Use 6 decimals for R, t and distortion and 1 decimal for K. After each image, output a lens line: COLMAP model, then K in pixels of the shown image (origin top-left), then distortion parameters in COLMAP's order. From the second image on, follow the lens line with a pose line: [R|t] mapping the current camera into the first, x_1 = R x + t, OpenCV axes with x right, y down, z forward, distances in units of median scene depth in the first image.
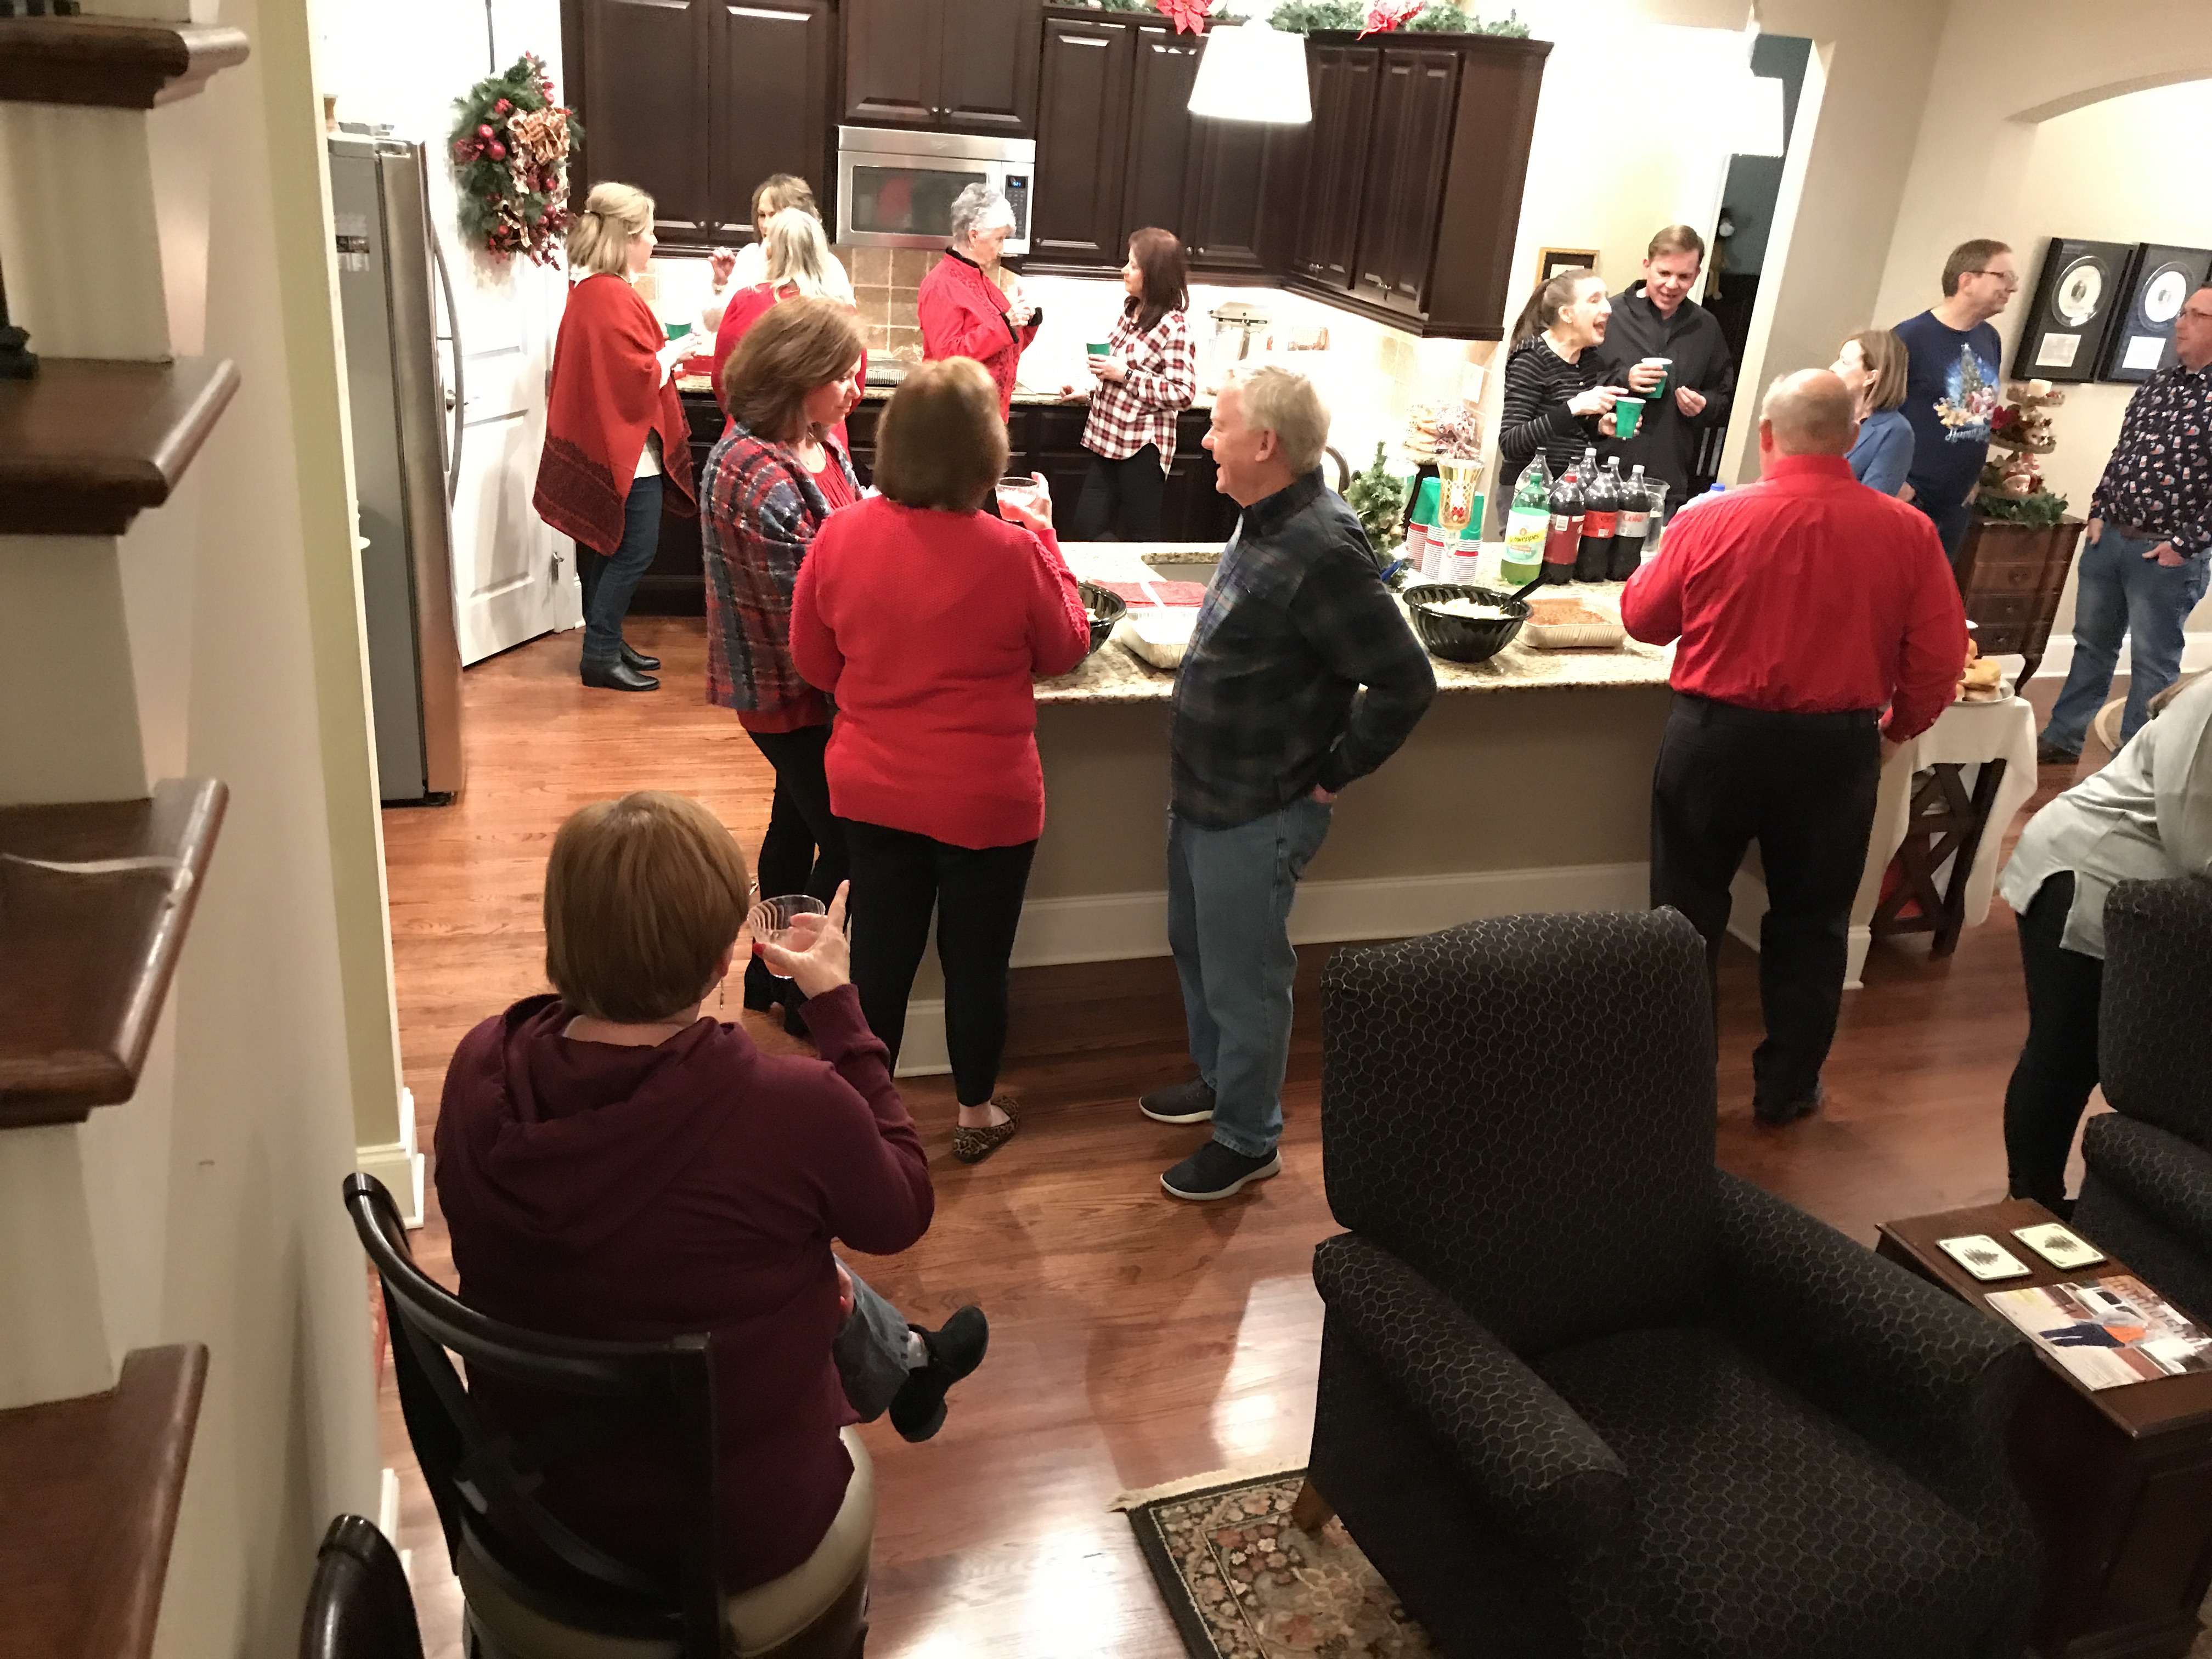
lens RADIAL K [[1809.6, 0, 1112.6], [0, 1809.6, 817.5], [0, 0, 1]] dist [0.068460, -0.117569]
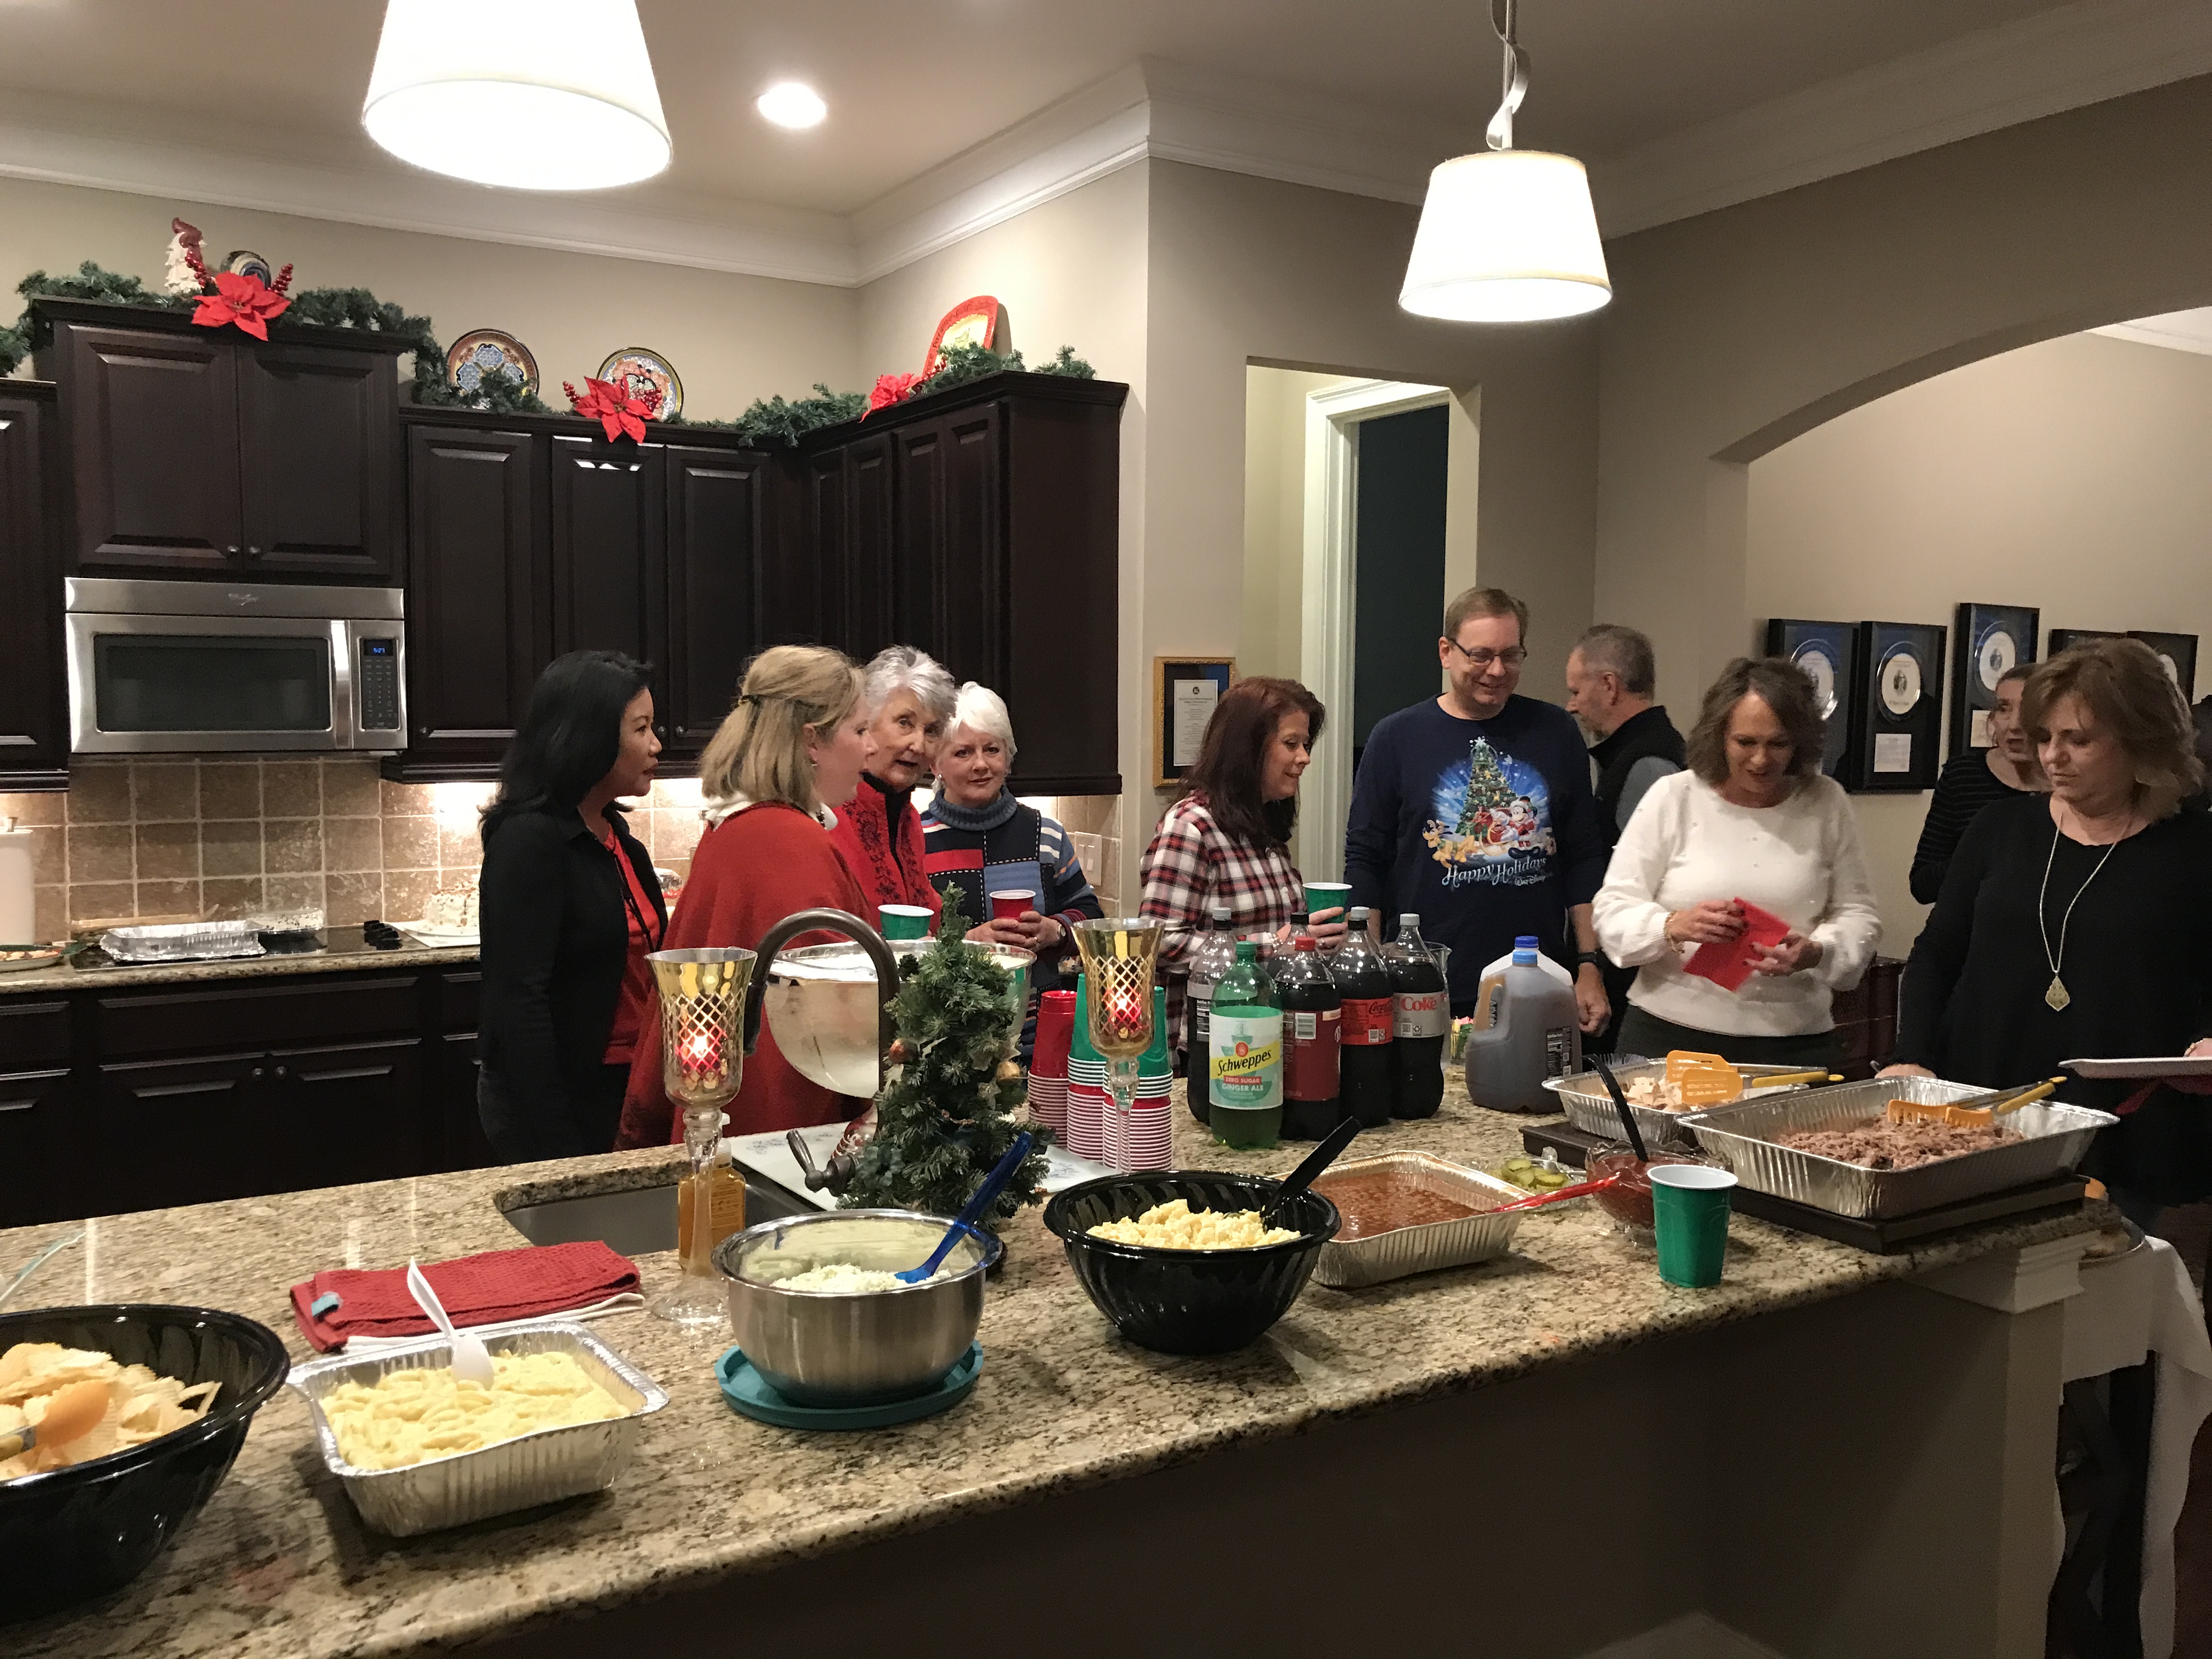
lens RADIAL K [[1809.6, 0, 1112.6], [0, 1809.6, 817.5], [0, 0, 1]] dist [0.068460, -0.117569]
pose [[0.970319, -0.094275, 0.222698, 0.075890], [0.158527, 0.943388, -0.291355, -0.071744], [-0.182623, 0.318010, 0.930332, 0.485484]]
